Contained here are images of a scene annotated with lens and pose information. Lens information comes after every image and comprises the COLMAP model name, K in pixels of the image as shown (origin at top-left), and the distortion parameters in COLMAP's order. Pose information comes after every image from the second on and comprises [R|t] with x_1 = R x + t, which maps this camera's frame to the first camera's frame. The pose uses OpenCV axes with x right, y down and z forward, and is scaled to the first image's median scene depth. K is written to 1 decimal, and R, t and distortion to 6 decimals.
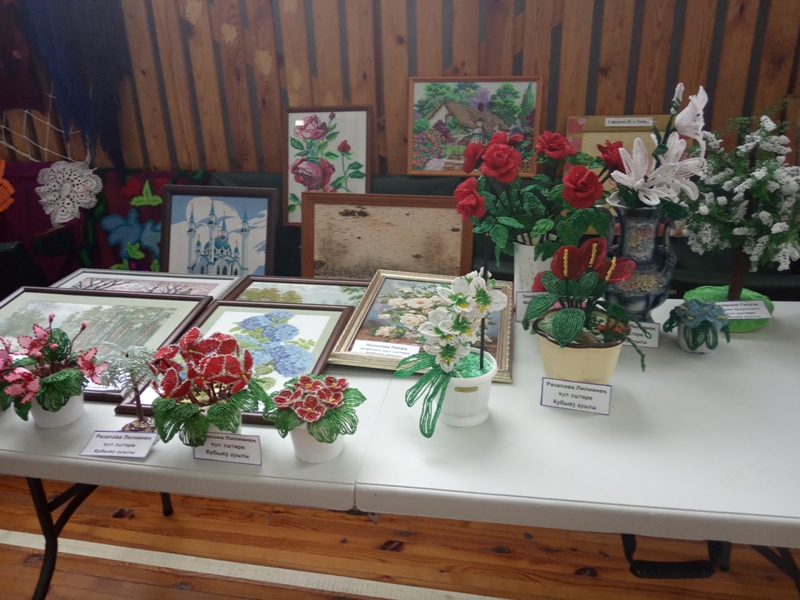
lens RADIAL K [[644.5, 0, 398.5], [0, 644.5, 303.1], [0, 0, 1]] dist [0.090653, -0.132980]
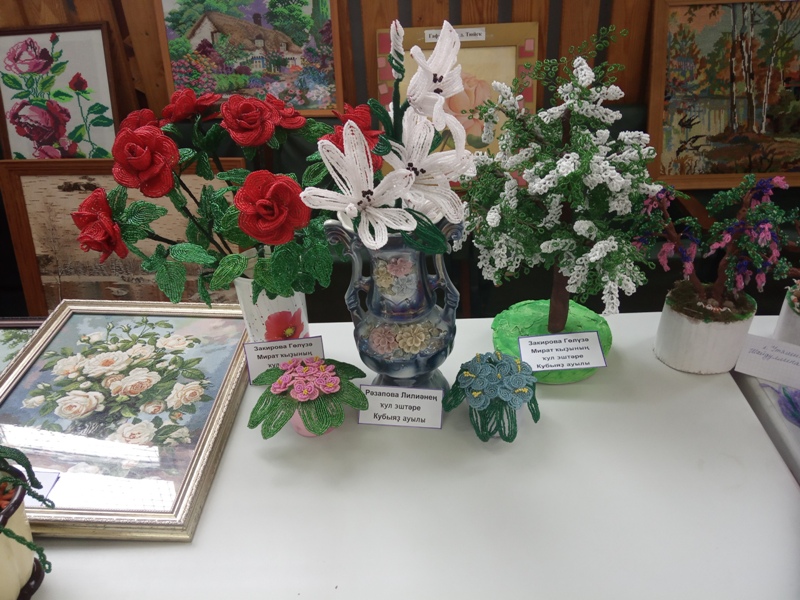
lens RADIAL K [[644.5, 0, 399.6], [0, 644.5, 303.7], [0, 0, 1]] dist [0.090653, -0.132980]
pose [[0.989793, -0.090227, 0.110311, 0.186722], [0.071779, 0.984331, 0.161058, -0.103854], [-0.123115, -0.151496, 0.980761, 0.240605]]
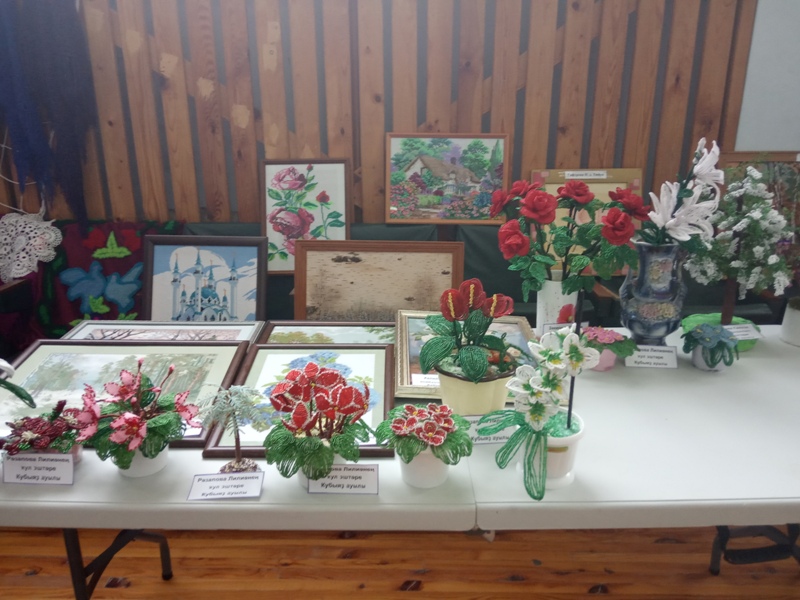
lens RADIAL K [[644.5, 0, 398.6], [0, 644.5, 301.2], [0, 0, 1]] dist [0.090653, -0.132980]
pose [[0.983904, -0.029842, 0.176190, -0.171328], [0.044678, 0.995725, -0.080845, 0.014669], [-0.173024, 0.087415, 0.981031, -0.020367]]
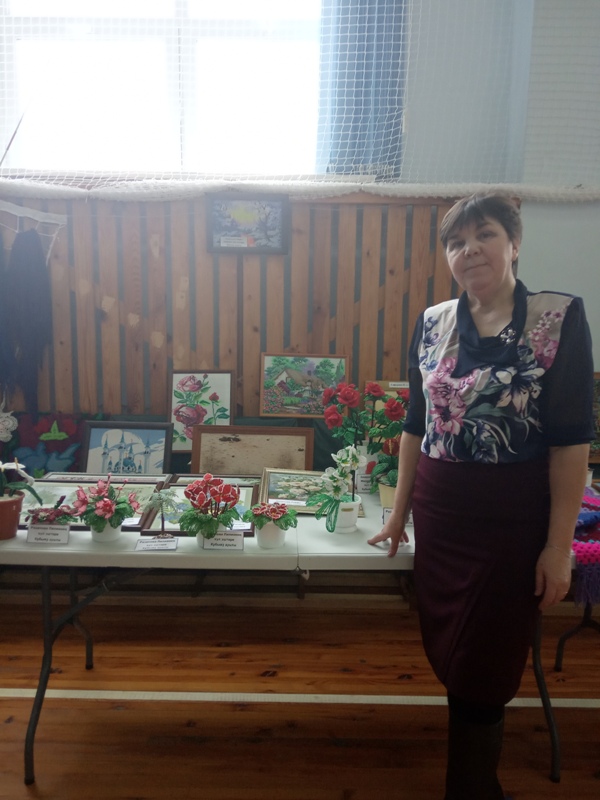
lens RADIAL K [[644.5, 0, 302.7], [0, 644.5, 399.9], [0, 0, 1]] dist [0.090653, -0.132980]
pose [[0.978208, 0.019570, 0.206703, -0.209942], [0.036004, 0.964477, -0.261701, 0.158489], [-0.204481, 0.263440, 0.942755, -0.413137]]
